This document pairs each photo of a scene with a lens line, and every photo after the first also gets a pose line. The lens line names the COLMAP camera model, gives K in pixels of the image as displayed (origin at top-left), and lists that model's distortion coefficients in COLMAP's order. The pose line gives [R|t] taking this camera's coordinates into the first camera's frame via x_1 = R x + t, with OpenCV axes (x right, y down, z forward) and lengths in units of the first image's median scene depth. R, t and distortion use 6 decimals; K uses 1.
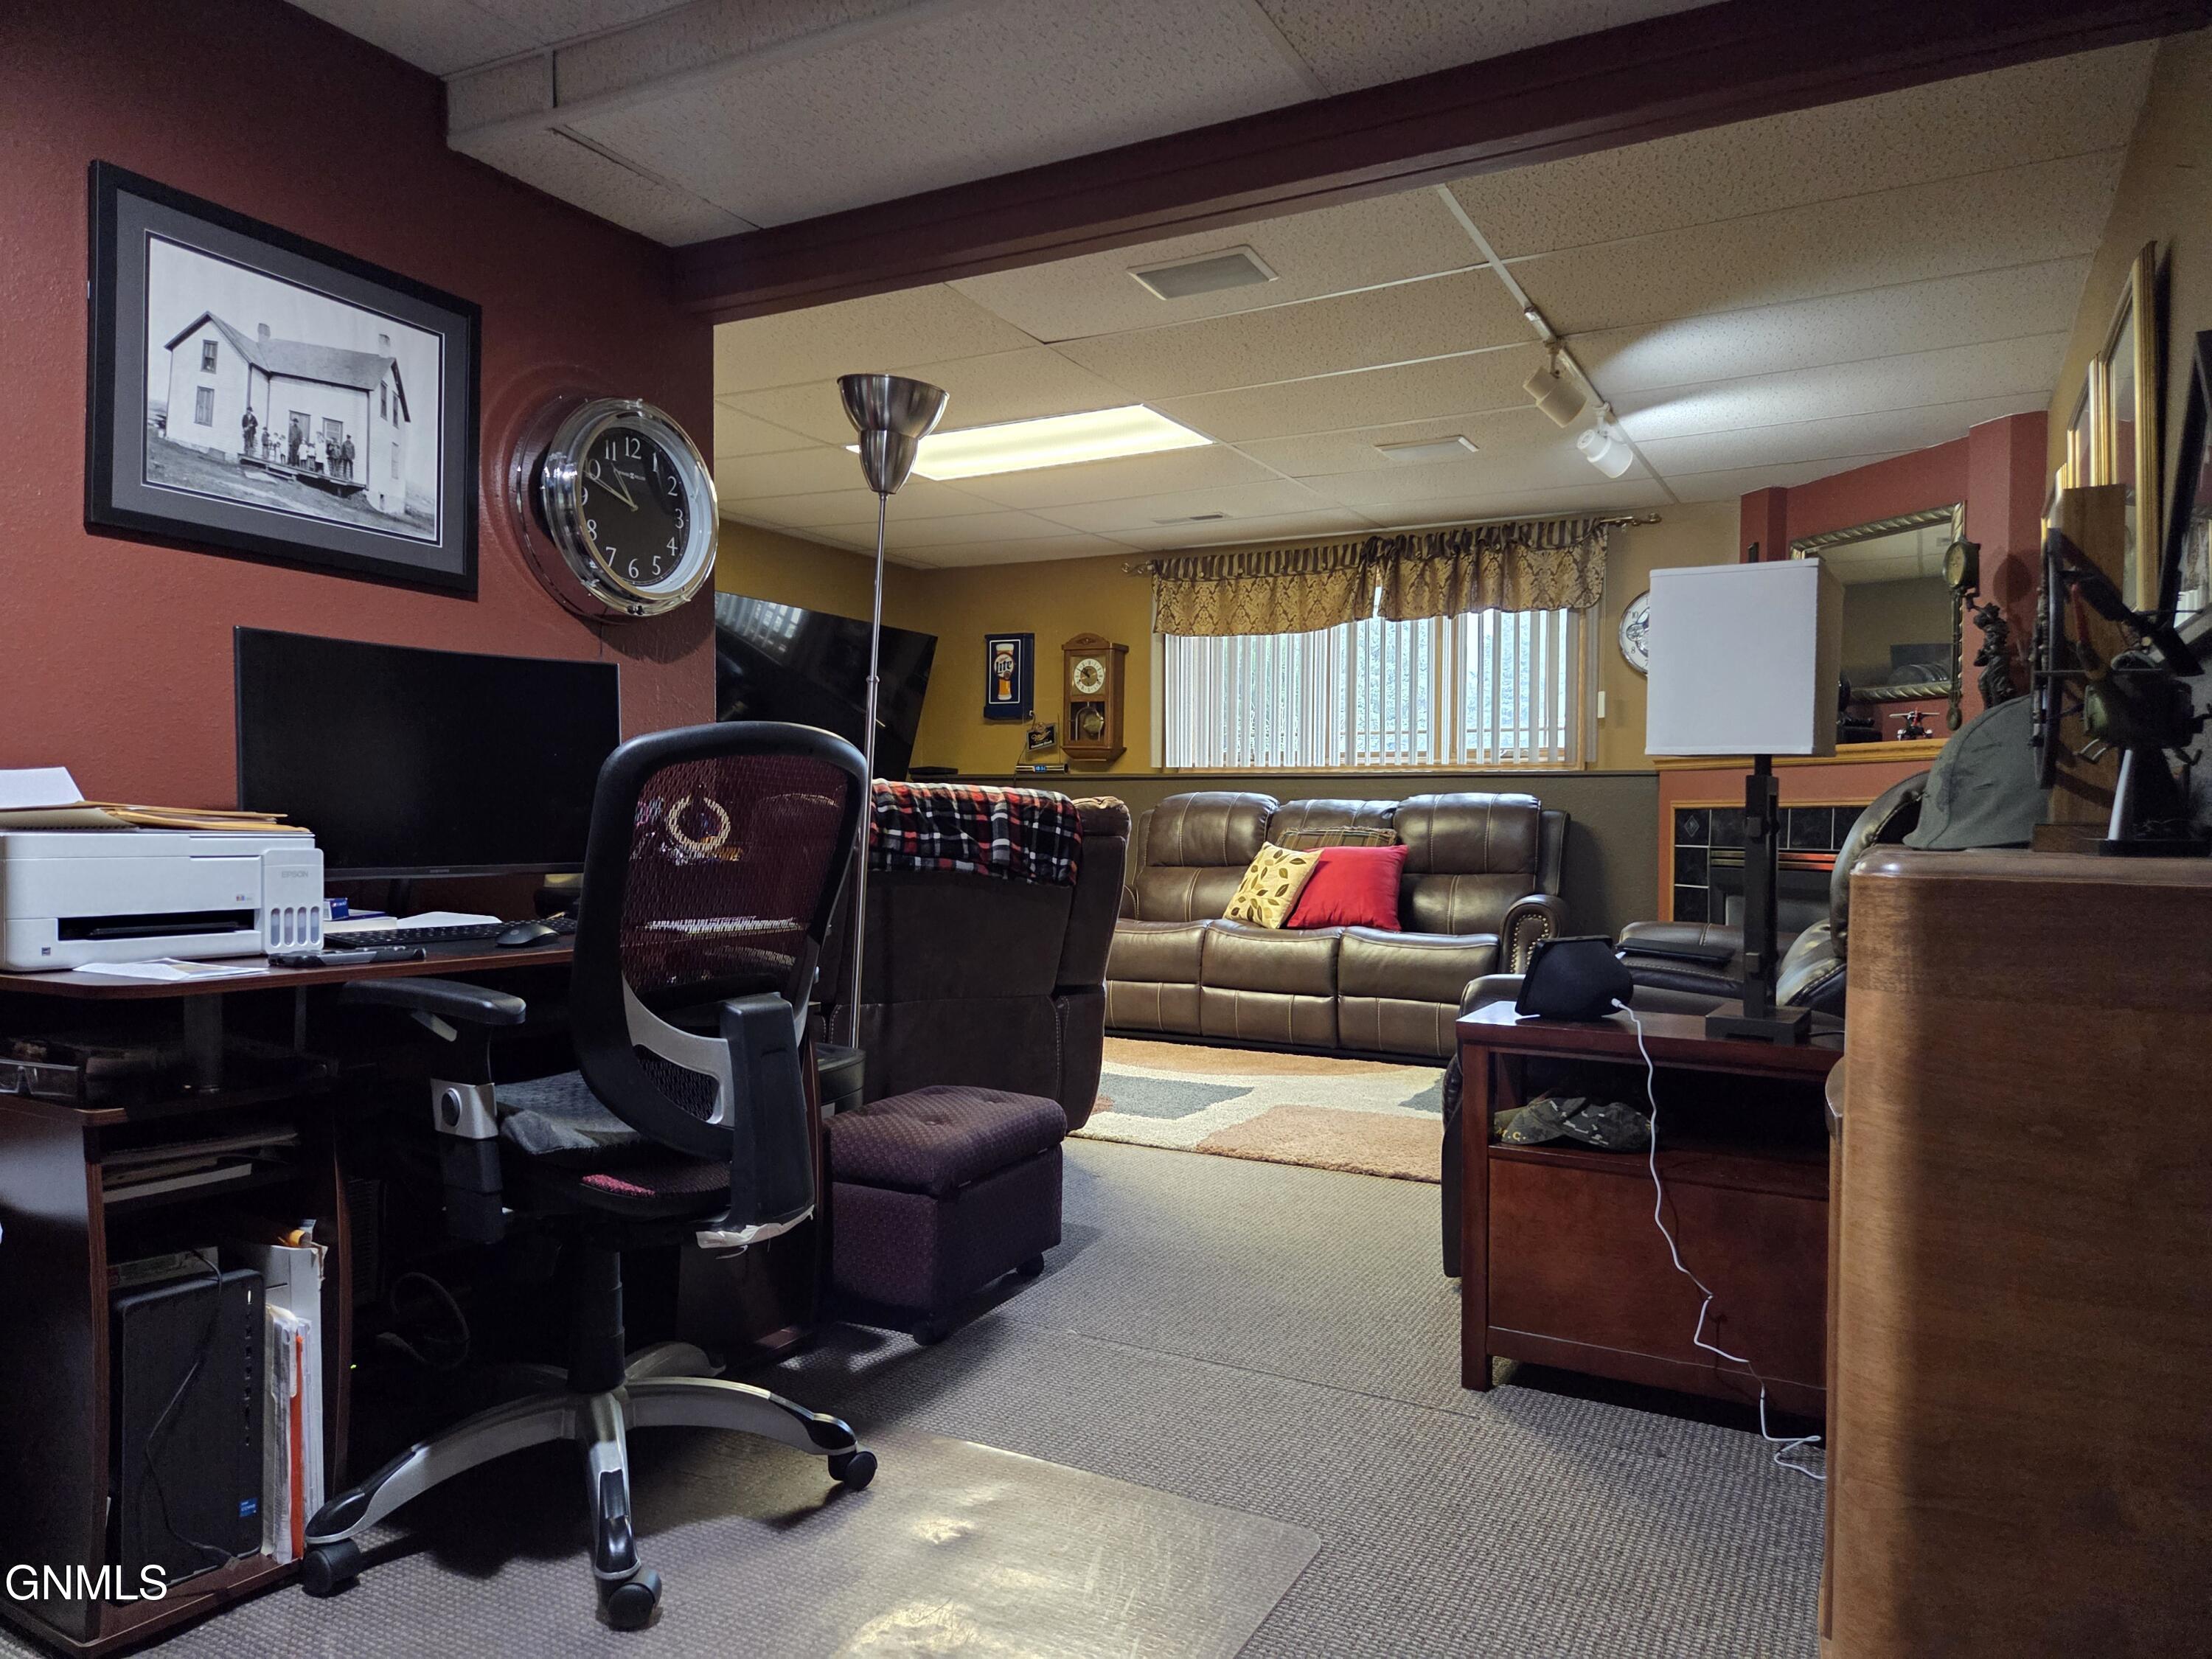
lens RADIAL K [[1477.4, 0, 1104.0], [0, 1477.4, 823.7], [0, 0, 1]] dist [0.068139, -0.049335]
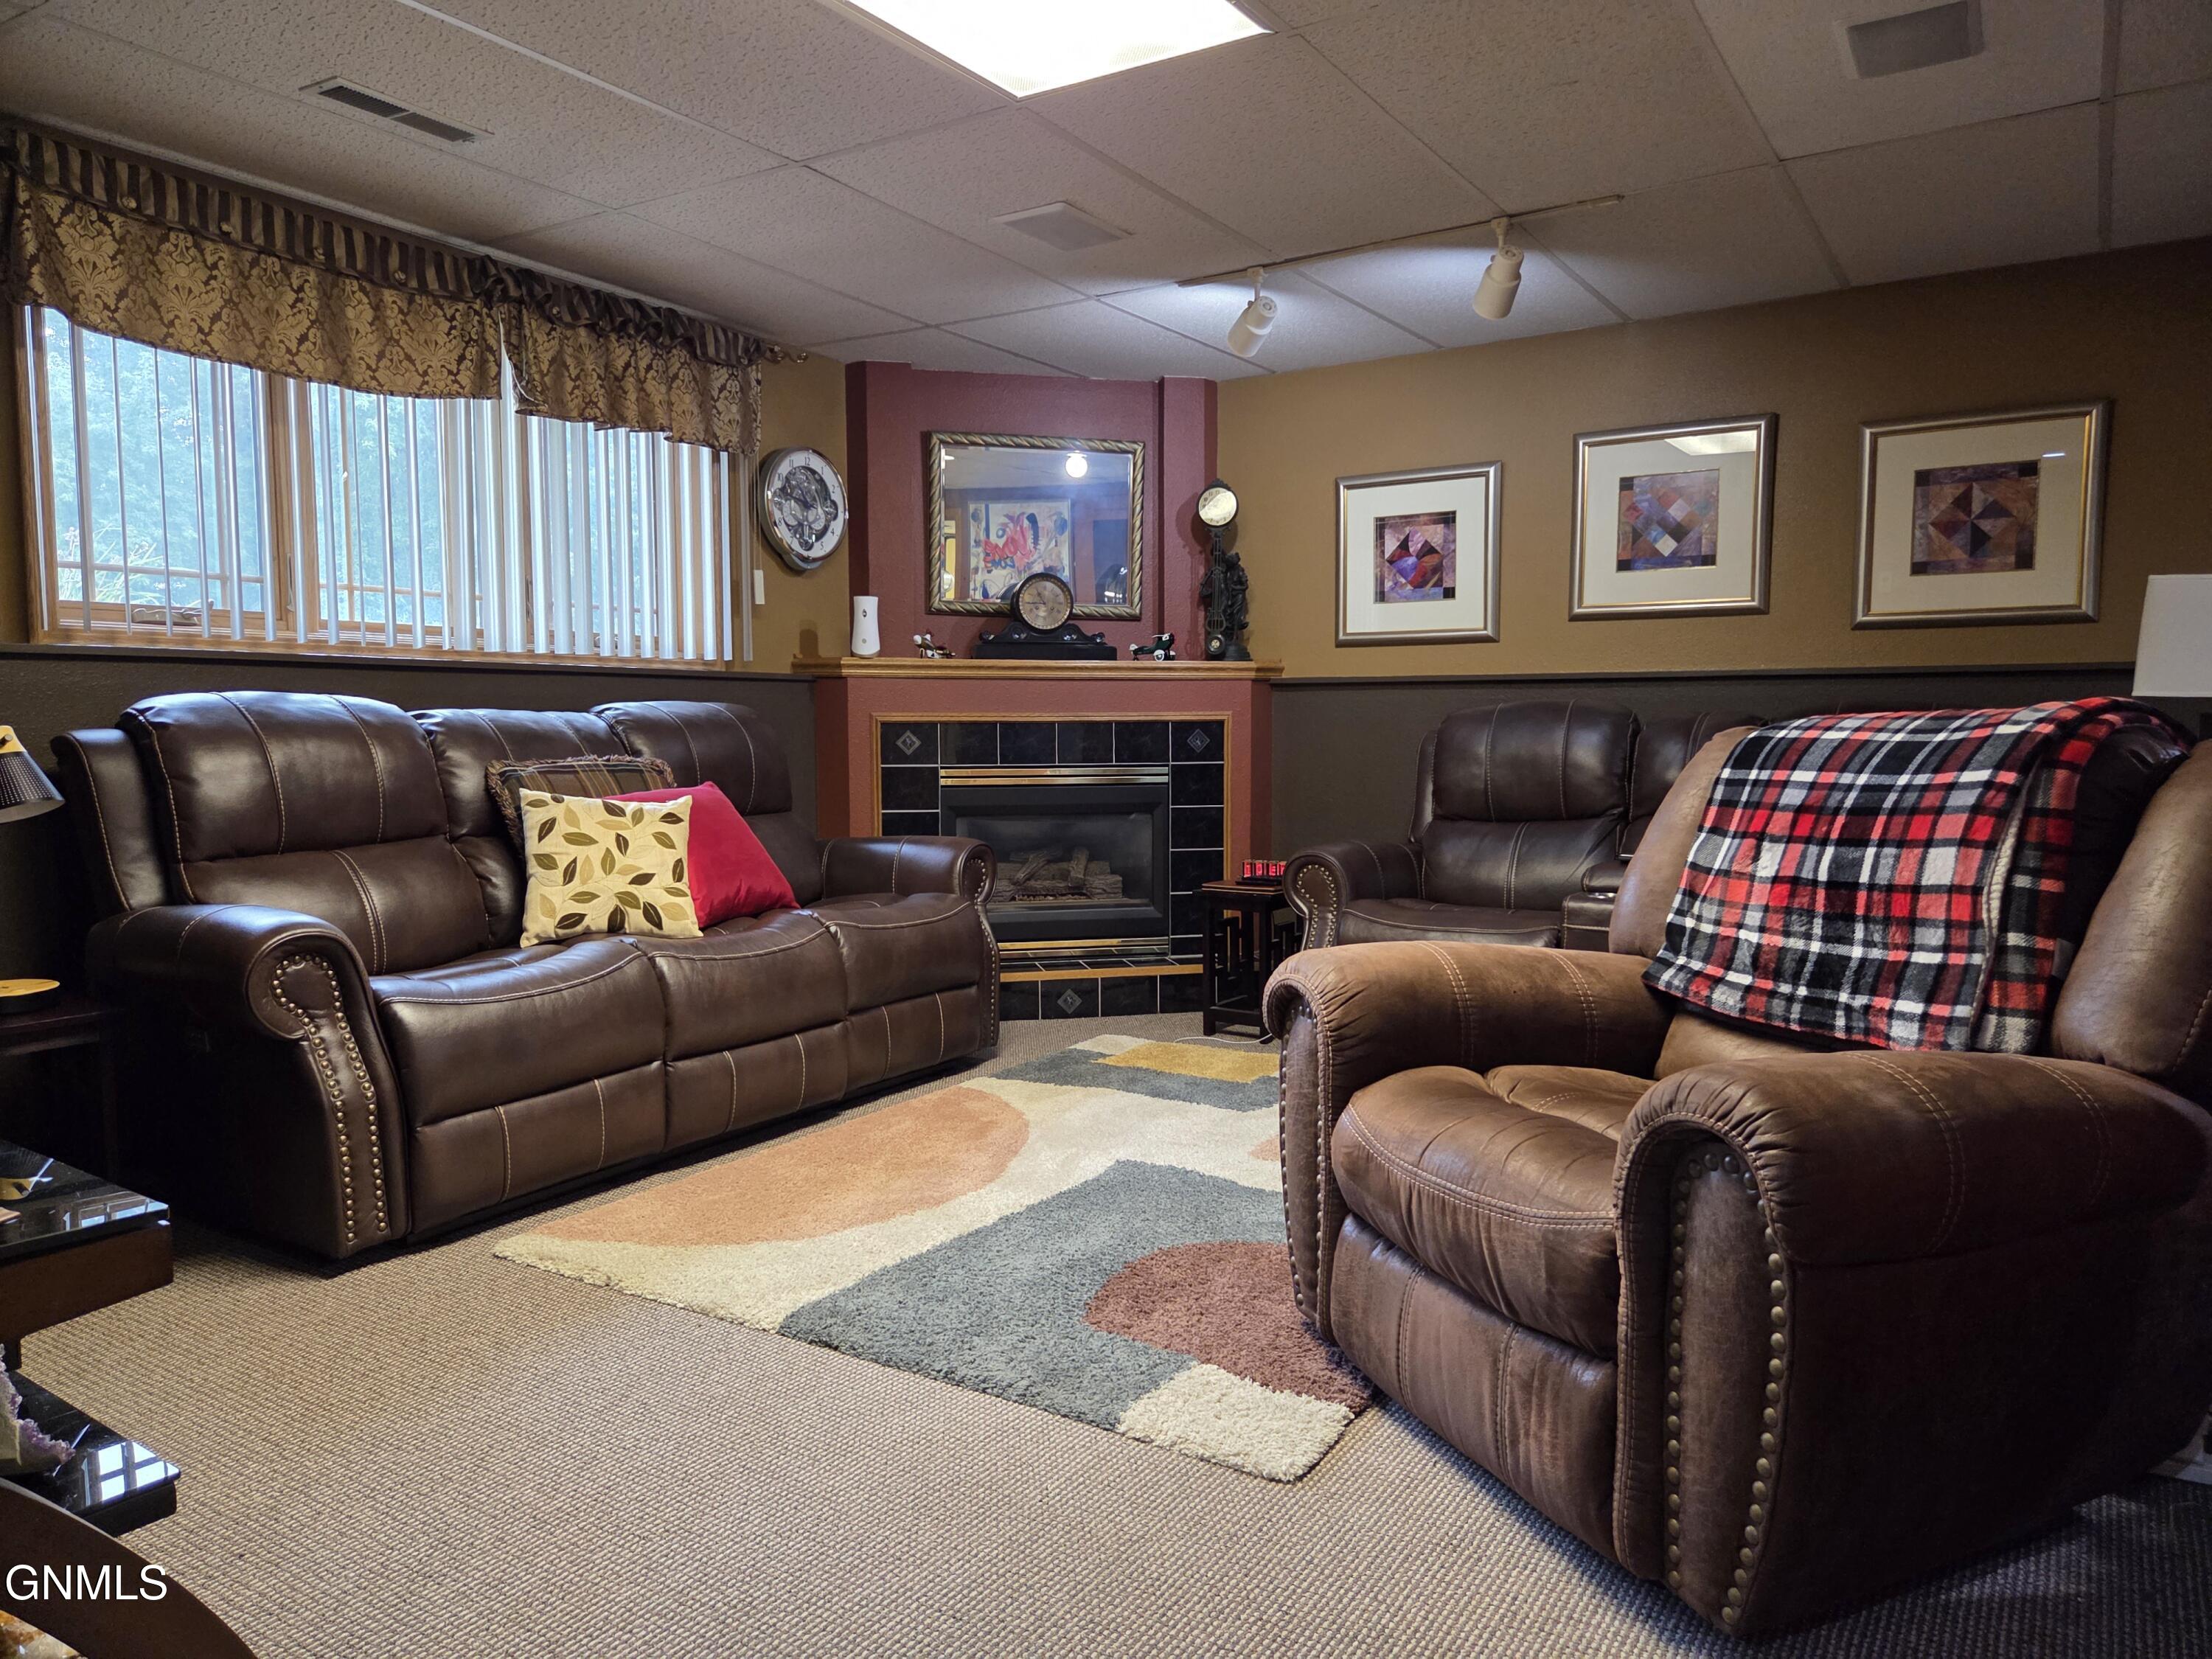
lens RADIAL K [[1477.4, 0, 1098.2], [0, 1477.4, 831.9], [0, 0, 1]] dist [0.068139, -0.049335]
pose [[0.110169, -0.090814, 0.989755, -0.447965], [-0.002042, 0.995794, 0.091596, -0.024962], [-0.993911, -0.012112, 0.109520, 0.776787]]
